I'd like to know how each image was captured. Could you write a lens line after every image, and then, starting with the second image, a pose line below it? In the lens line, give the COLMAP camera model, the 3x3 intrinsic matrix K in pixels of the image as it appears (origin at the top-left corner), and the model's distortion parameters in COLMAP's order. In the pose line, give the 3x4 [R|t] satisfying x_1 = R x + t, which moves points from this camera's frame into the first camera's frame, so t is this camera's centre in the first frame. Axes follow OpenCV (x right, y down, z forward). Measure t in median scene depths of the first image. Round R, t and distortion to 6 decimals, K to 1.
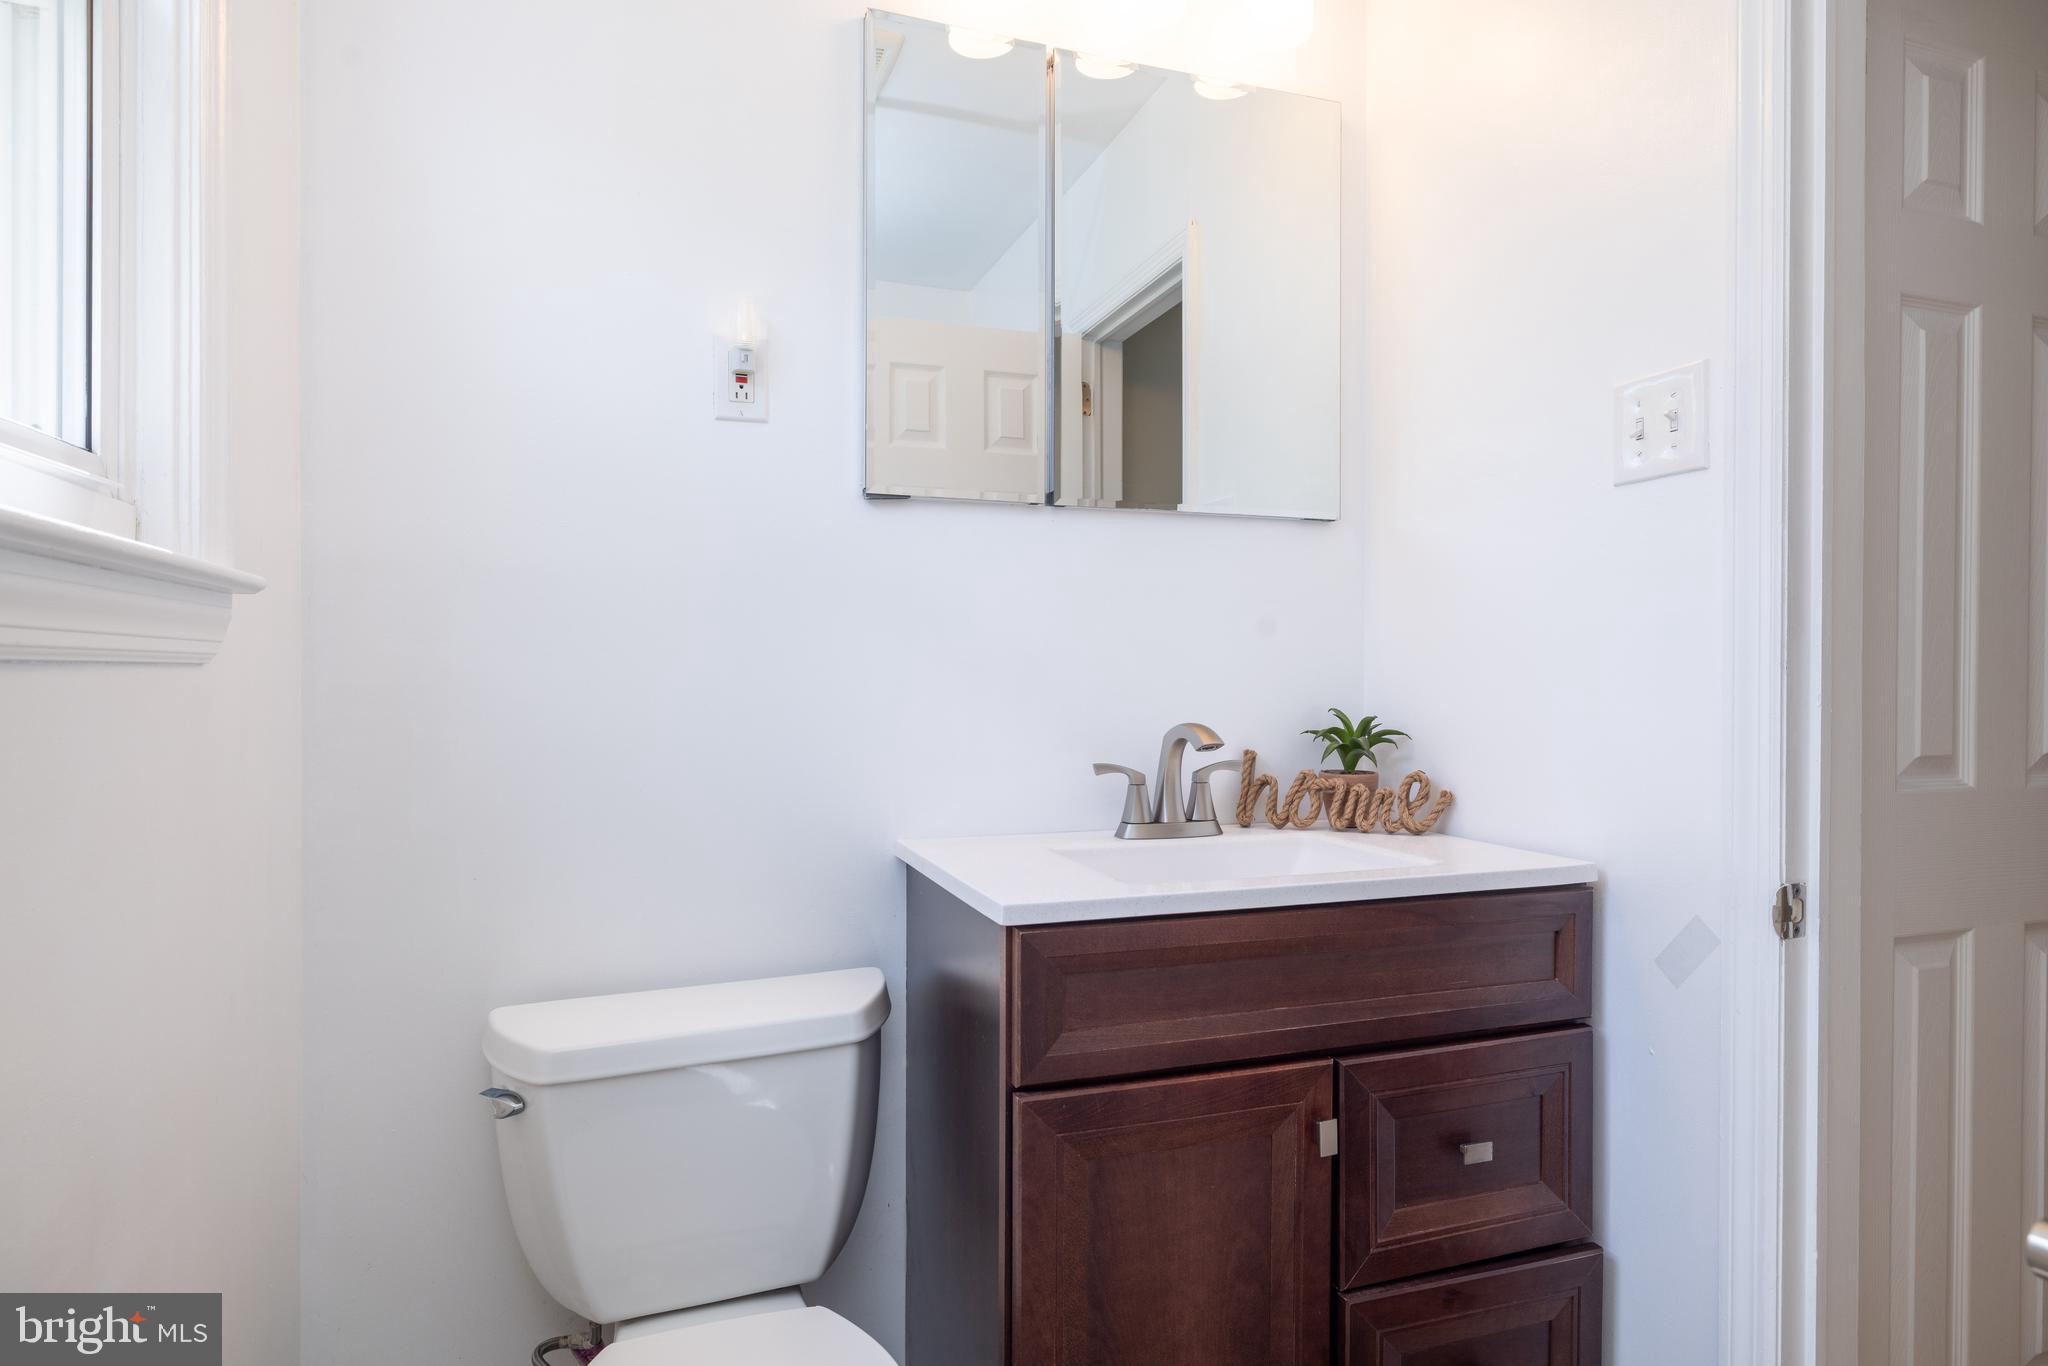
lens RADIAL K [[1130.2, 0, 1023.4], [0, 1130.2, 680.4], [0, 0, 1]] dist [0.001472, -0.000099]
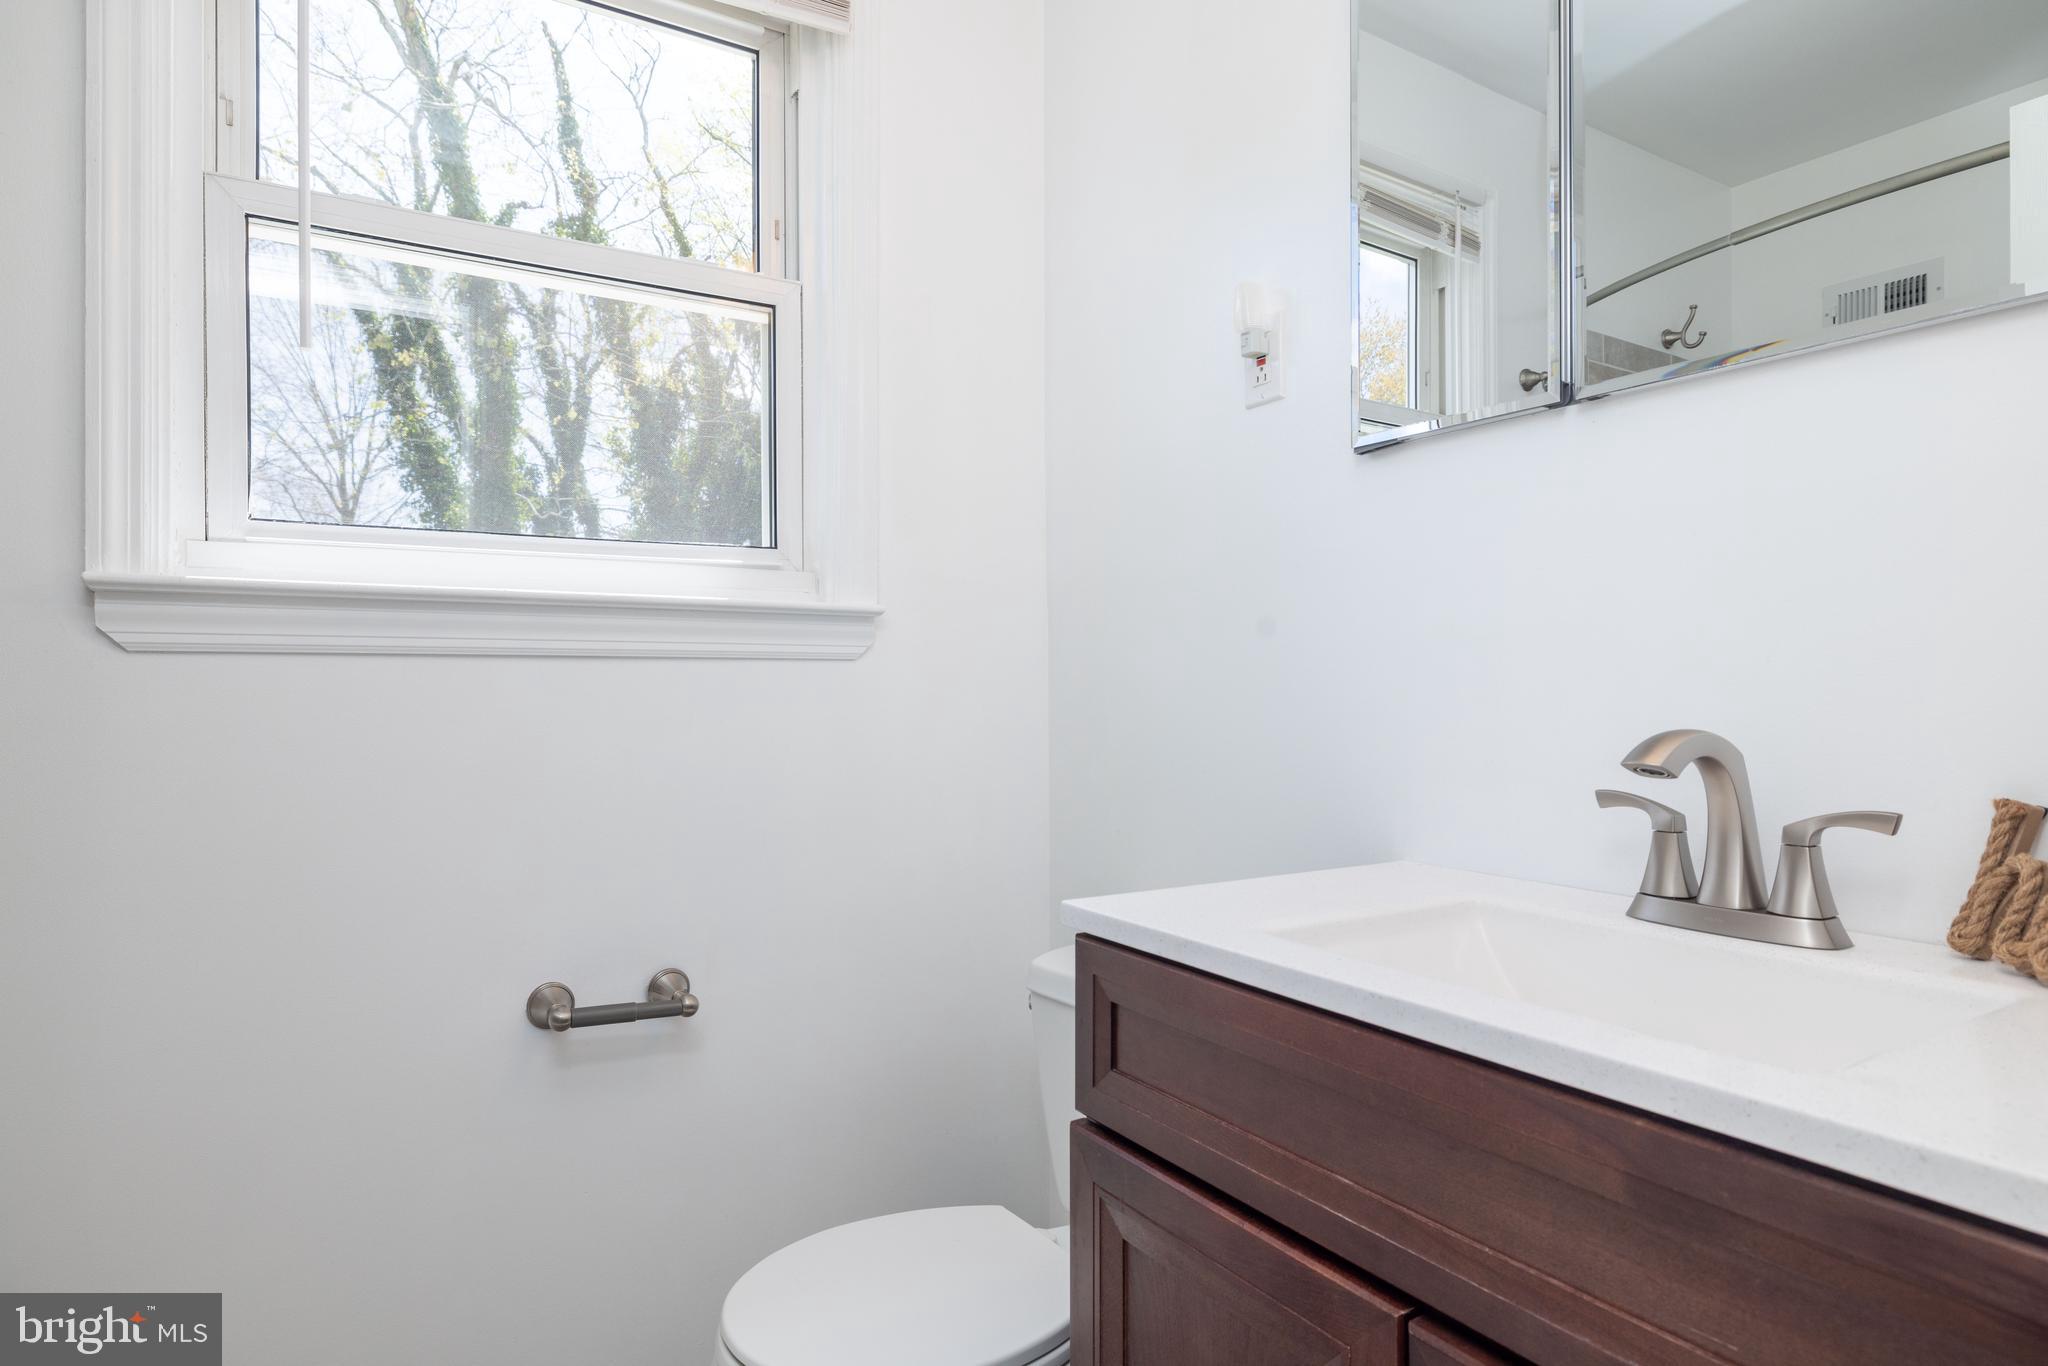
lens RADIAL K [[1154.8, 0, 1023.5], [0, 1154.8, 687.3], [0, 0, 1]] dist [0.000477, 0.000013]
pose [[0.211358, -0.007765, -0.977378, 0.680094], [-0.008792, 0.999913, -0.009846, 0.026989], [0.977369, 0.010674, 0.211271, 0.589208]]
